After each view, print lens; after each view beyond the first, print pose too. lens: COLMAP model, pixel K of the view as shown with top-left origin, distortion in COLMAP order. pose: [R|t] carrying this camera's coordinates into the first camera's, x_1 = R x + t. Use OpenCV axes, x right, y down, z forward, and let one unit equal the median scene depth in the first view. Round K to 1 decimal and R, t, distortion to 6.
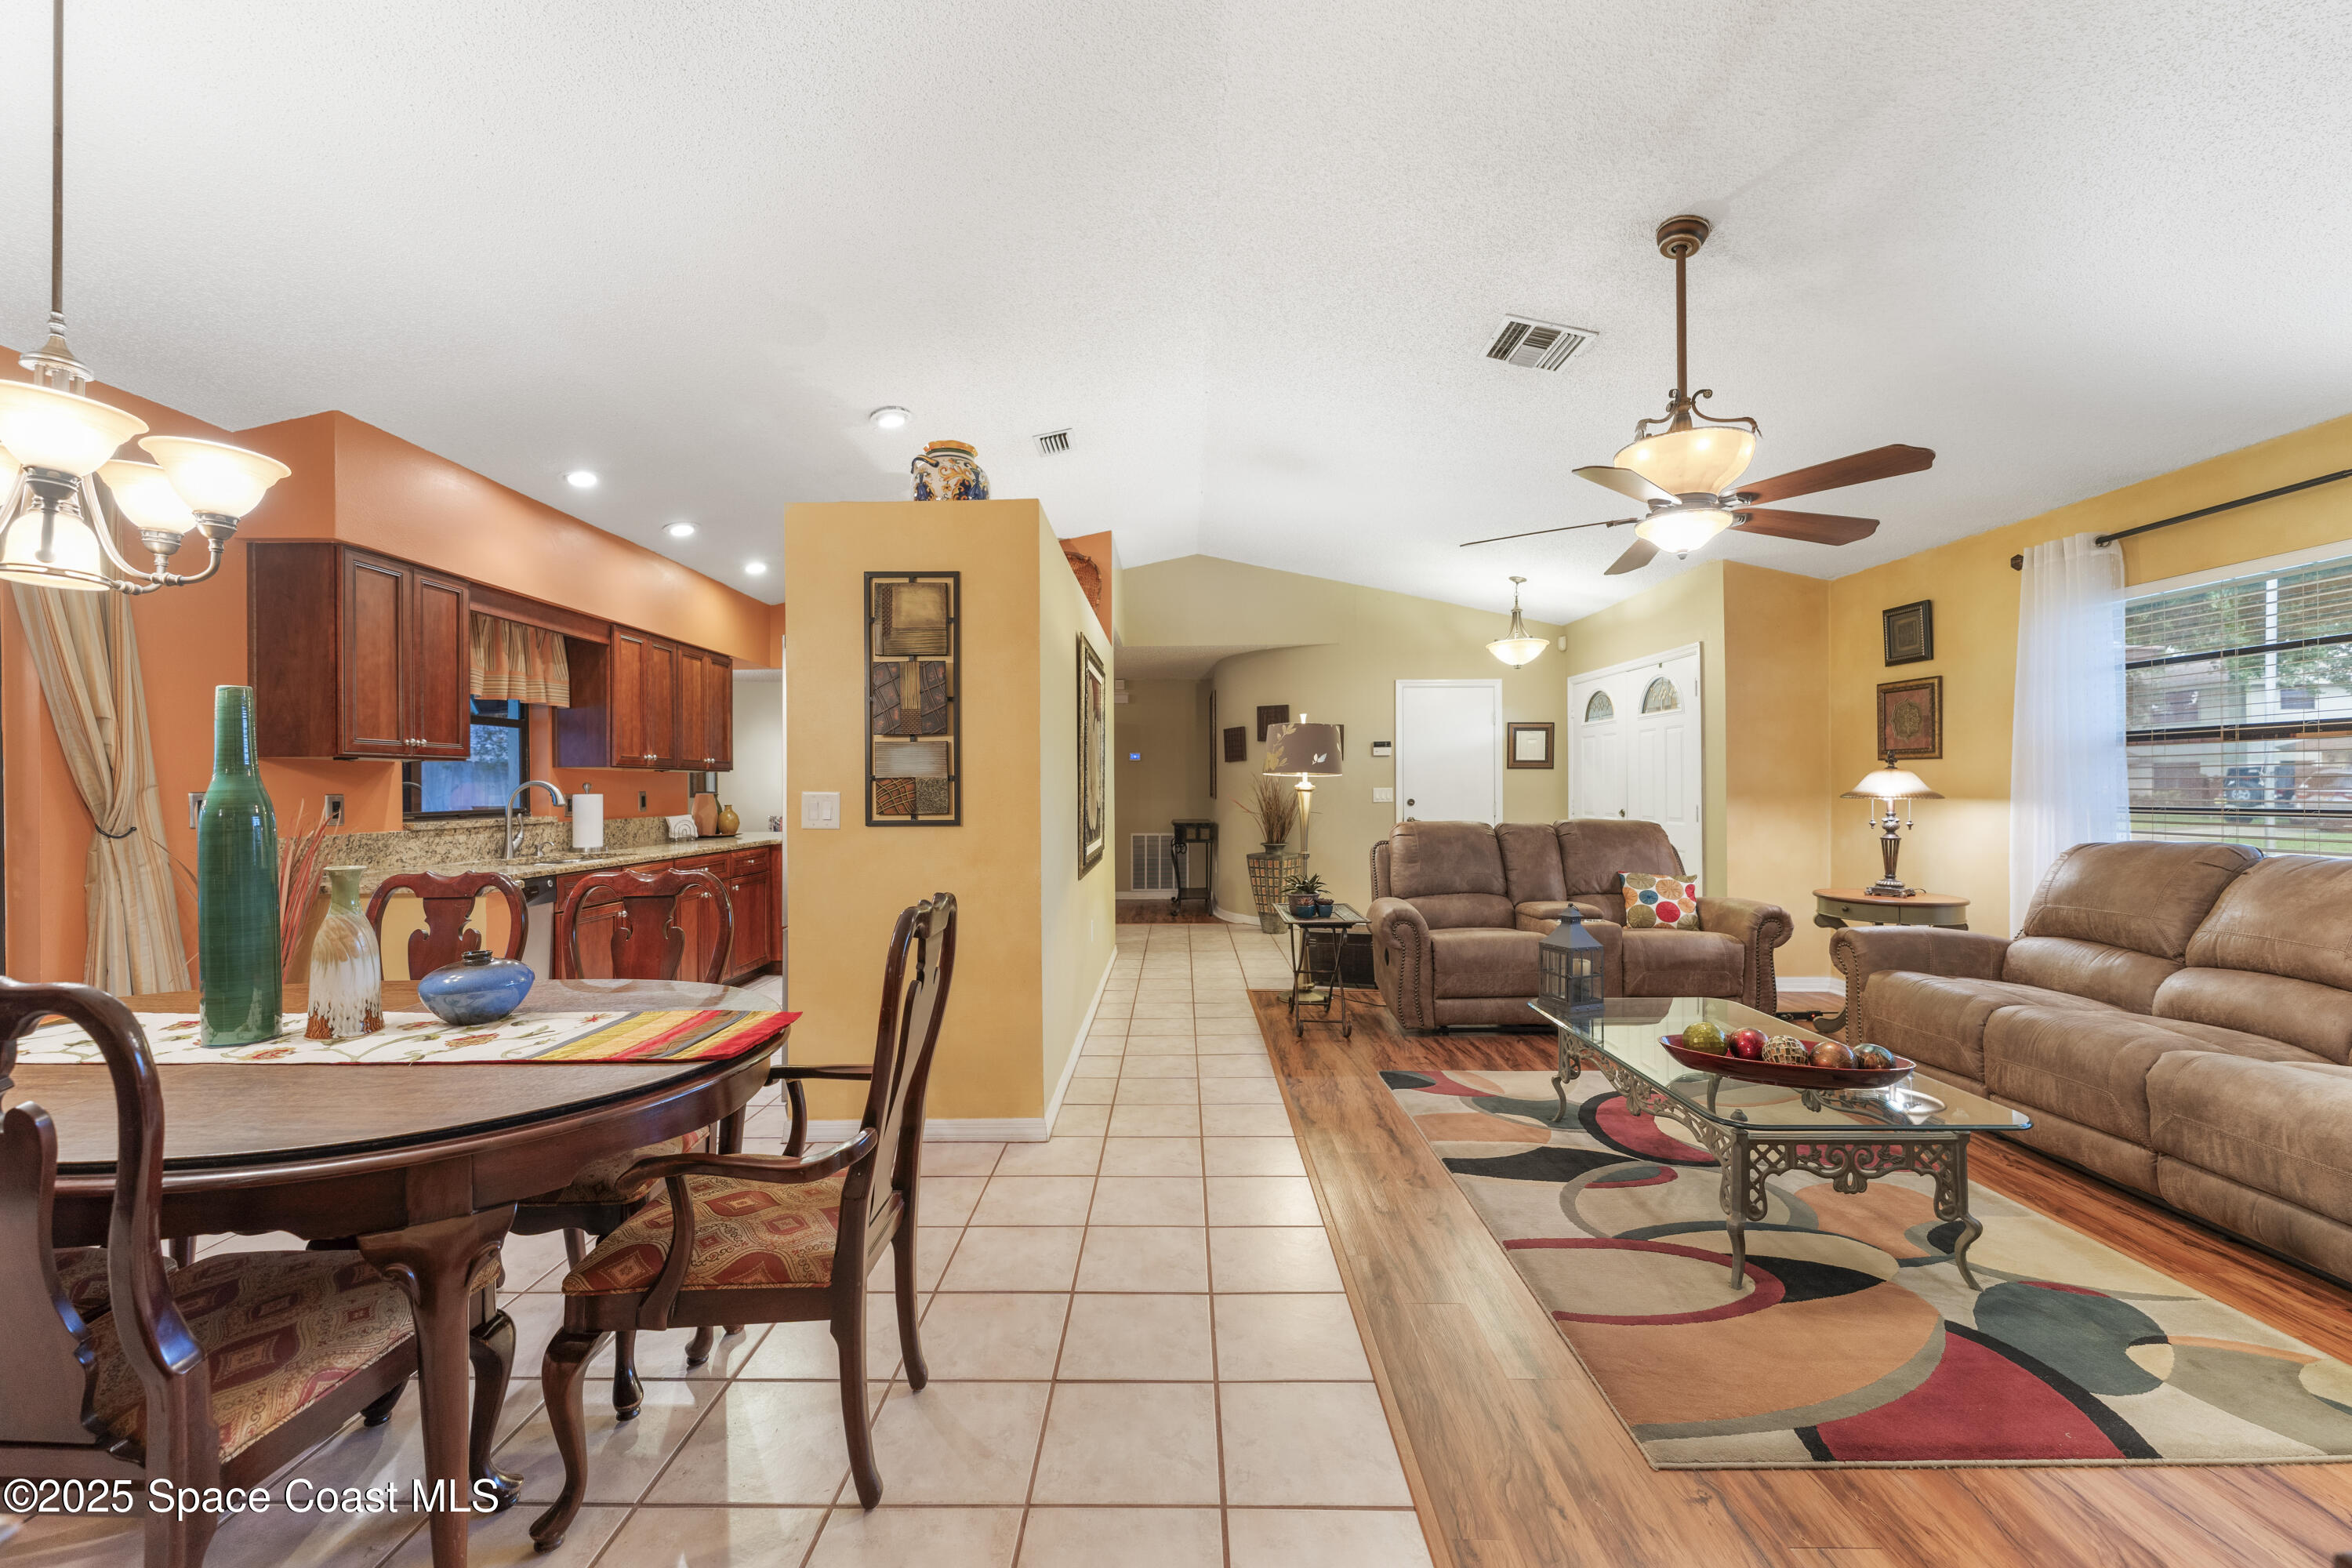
lens RADIAL K [[944.5, 0, 1180.8], [0, 944.5, 779.4], [0, 0, 1]] dist [0.001196, -0.001521]
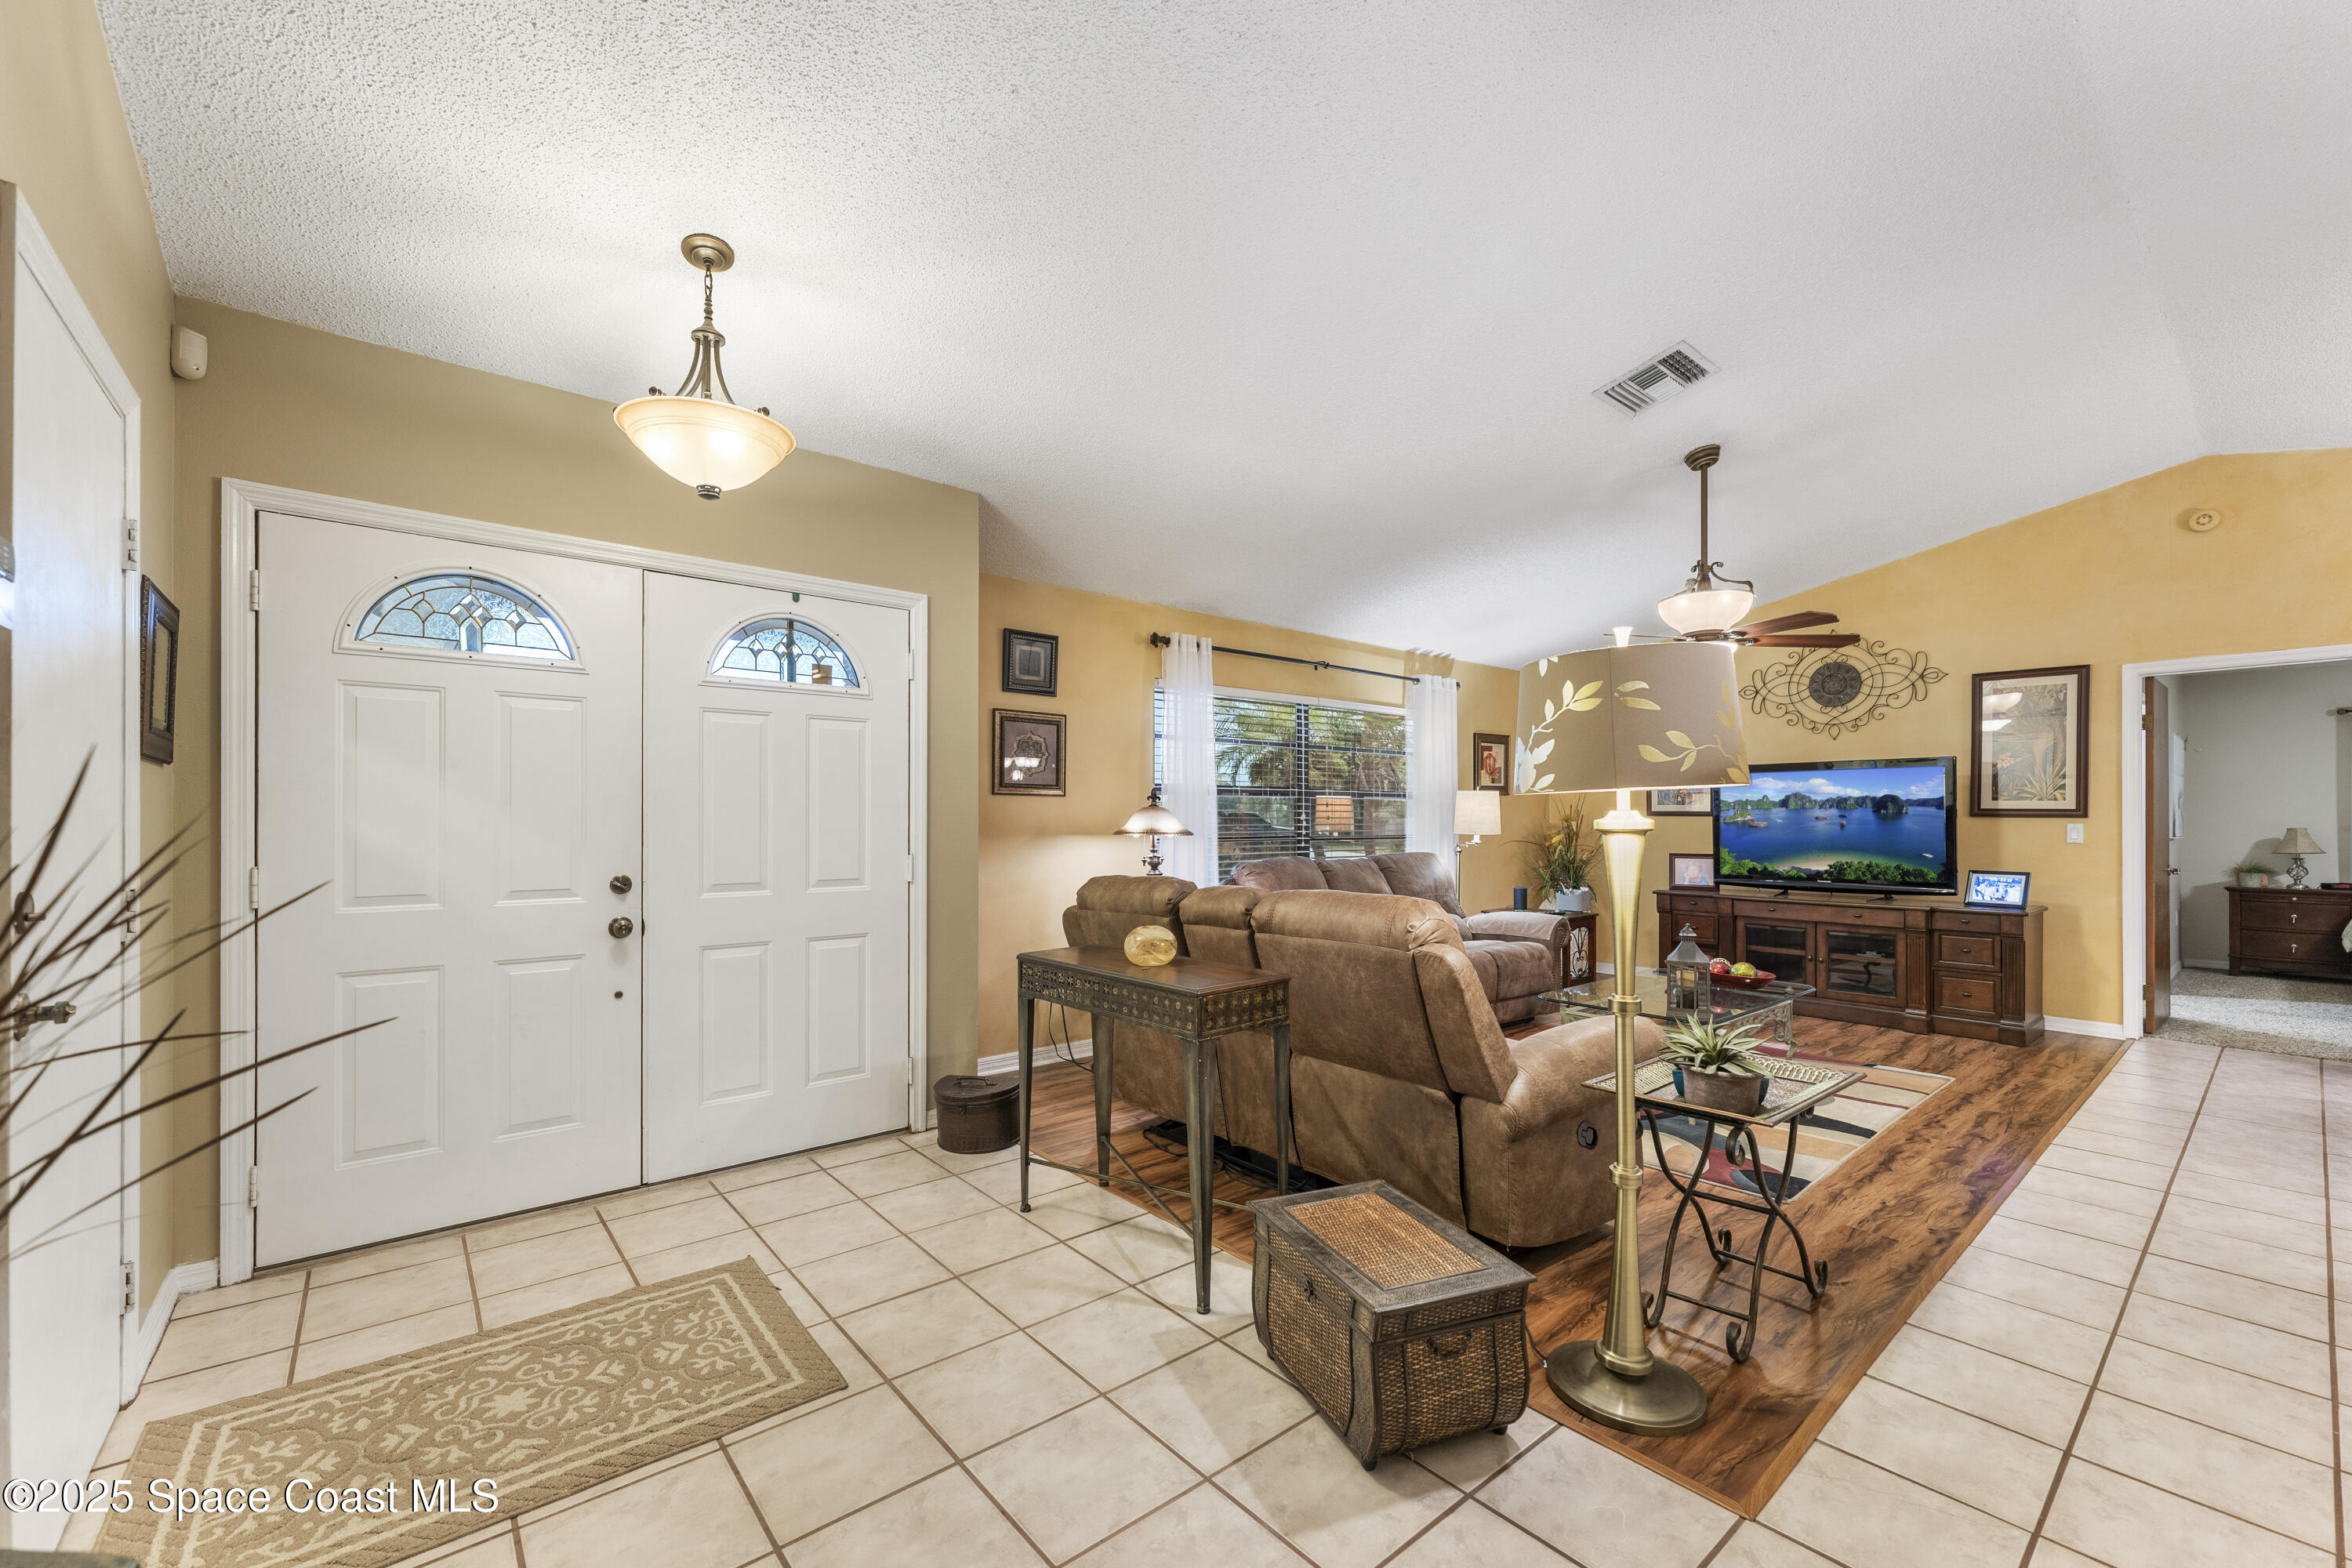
lens RADIAL K [[944.5, 0, 1177.1], [0, 944.5, 819.1], [0, 0, 1]] dist [0.001196, -0.001521]
pose [[-0.641875, 0.005016, 0.766793, -0.061892], [-0.004432, 0.999938, -0.010252, 0.014581], [-0.766796, -0.009979, -0.641813, 1.986186]]
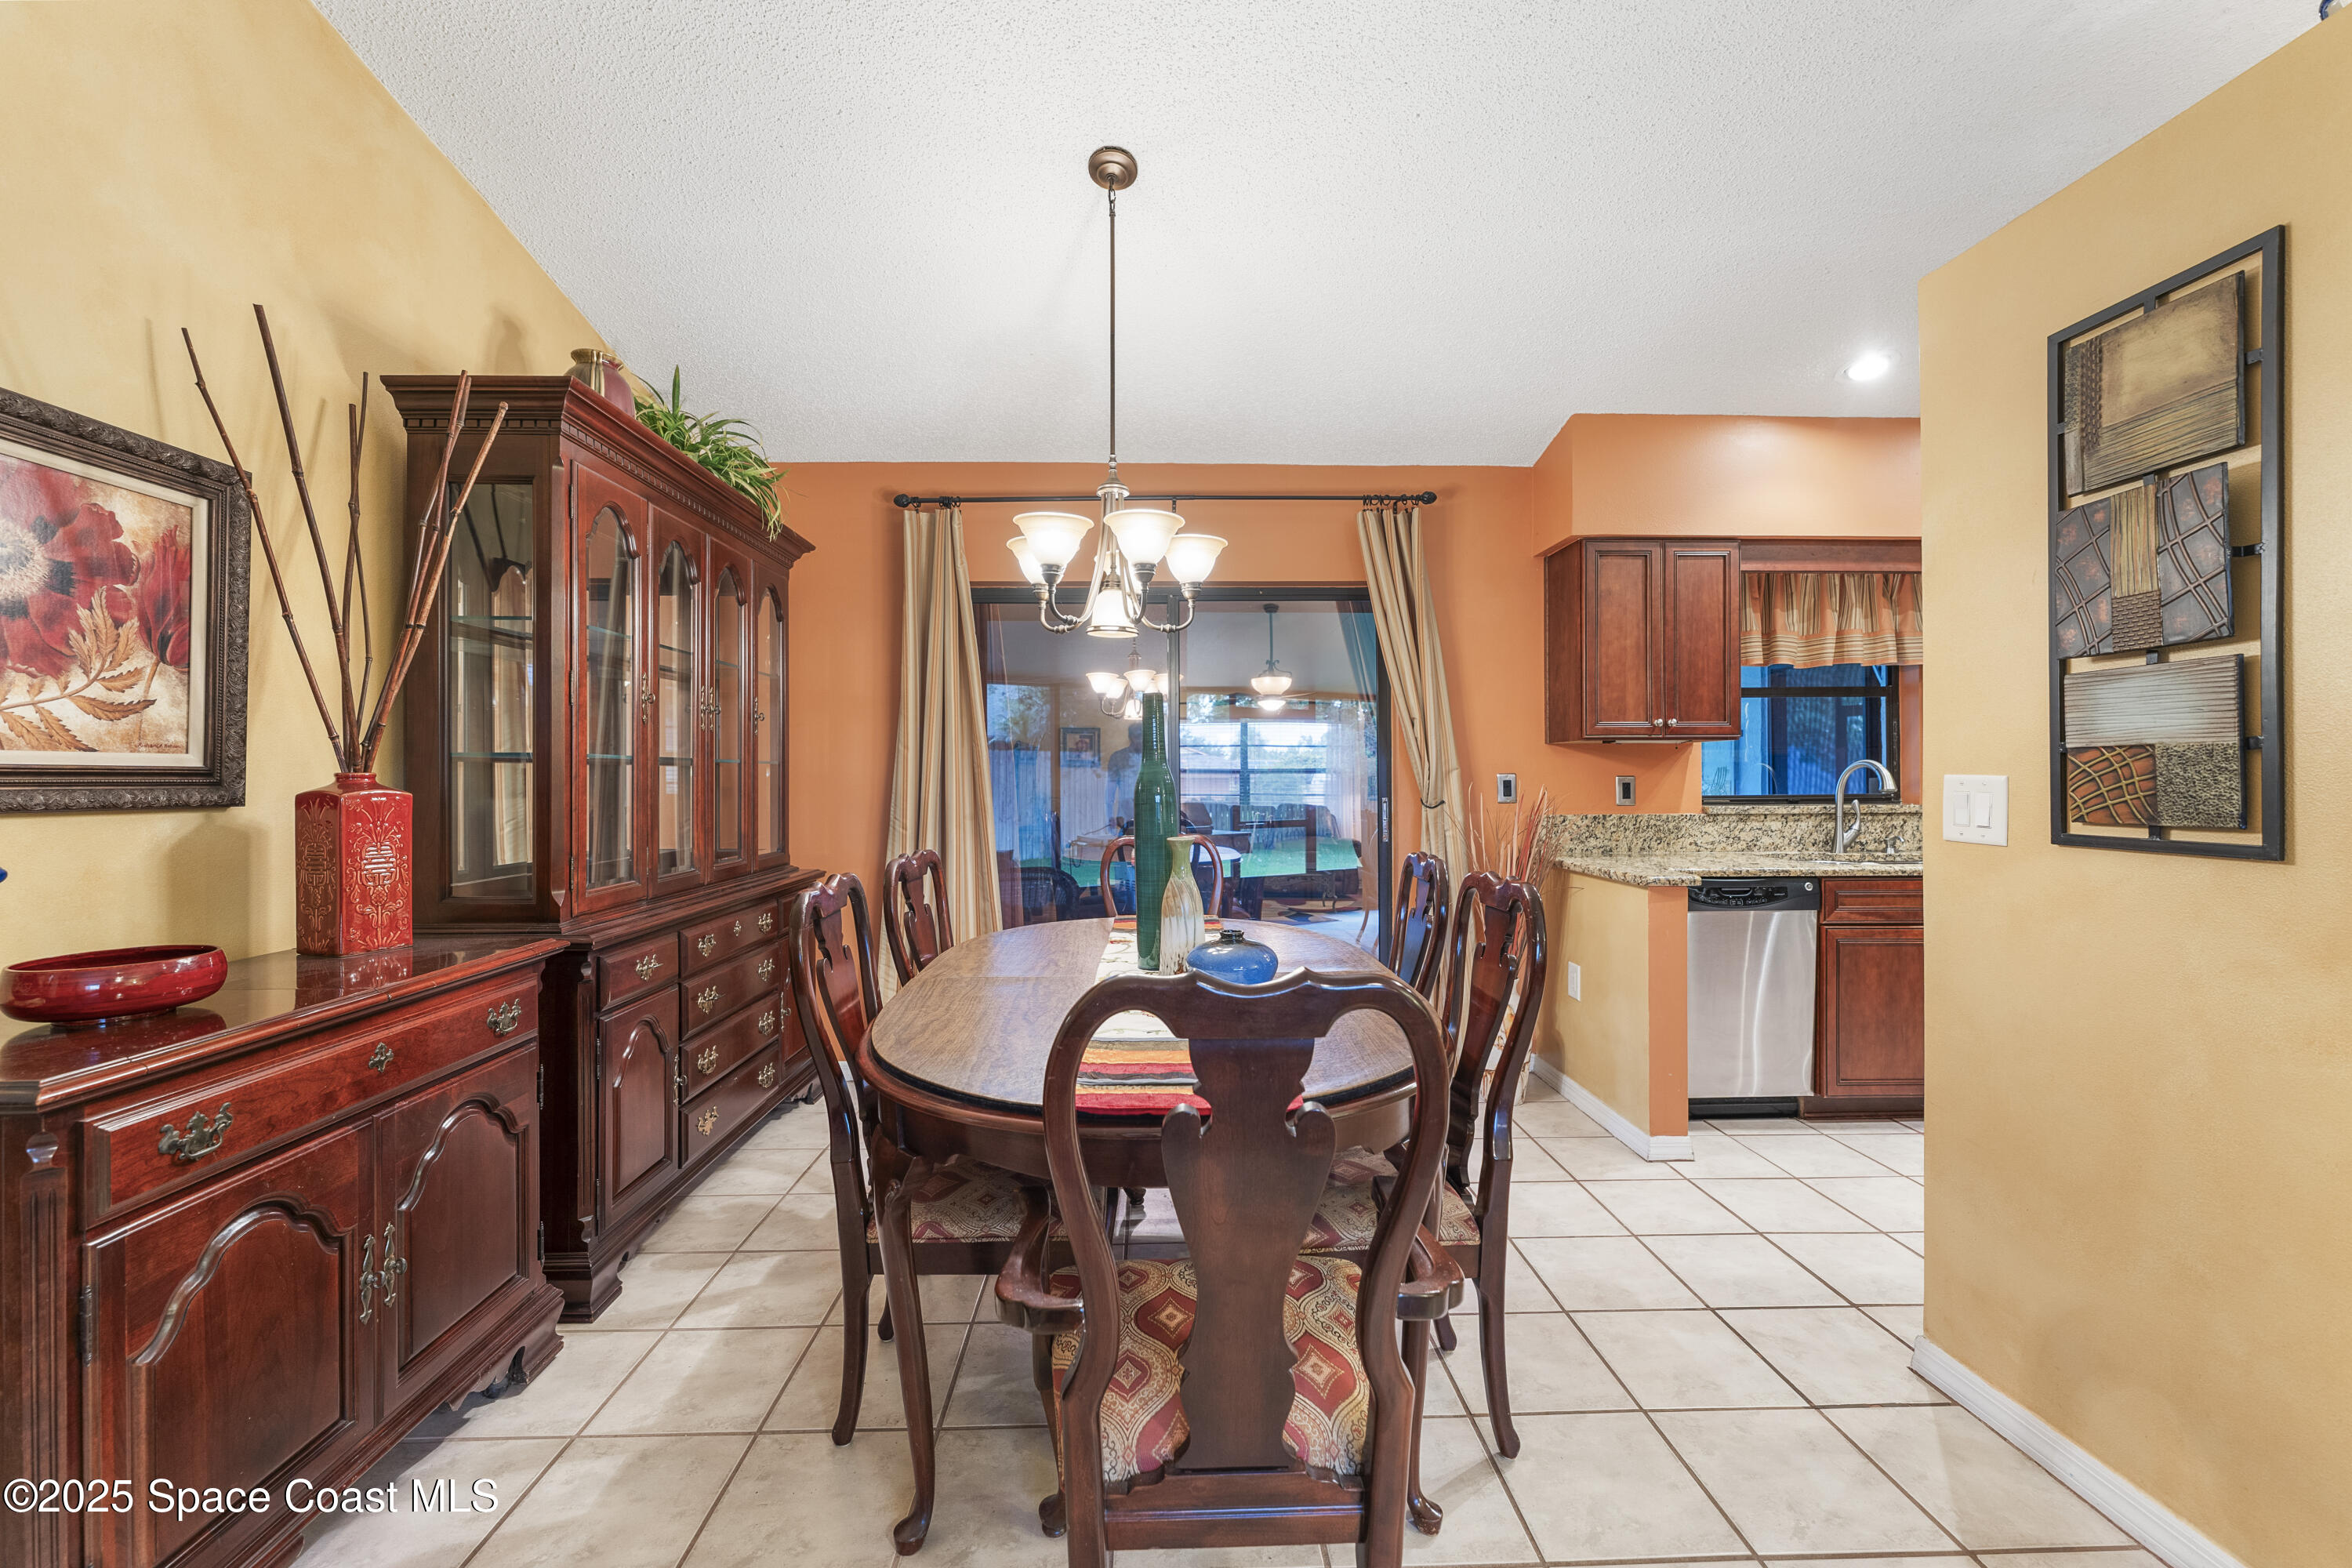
lens RADIAL K [[944.5, 0, 1186.3], [0, 944.5, 786.0], [0, 0, 1]] dist [0.001196, -0.001521]
pose [[0.029532, 0.014780, -0.999455, 0.132455], [0.013023, 0.999800, 0.015170, 0.004064], [0.999479, -0.013464, 0.029334, 0.450555]]
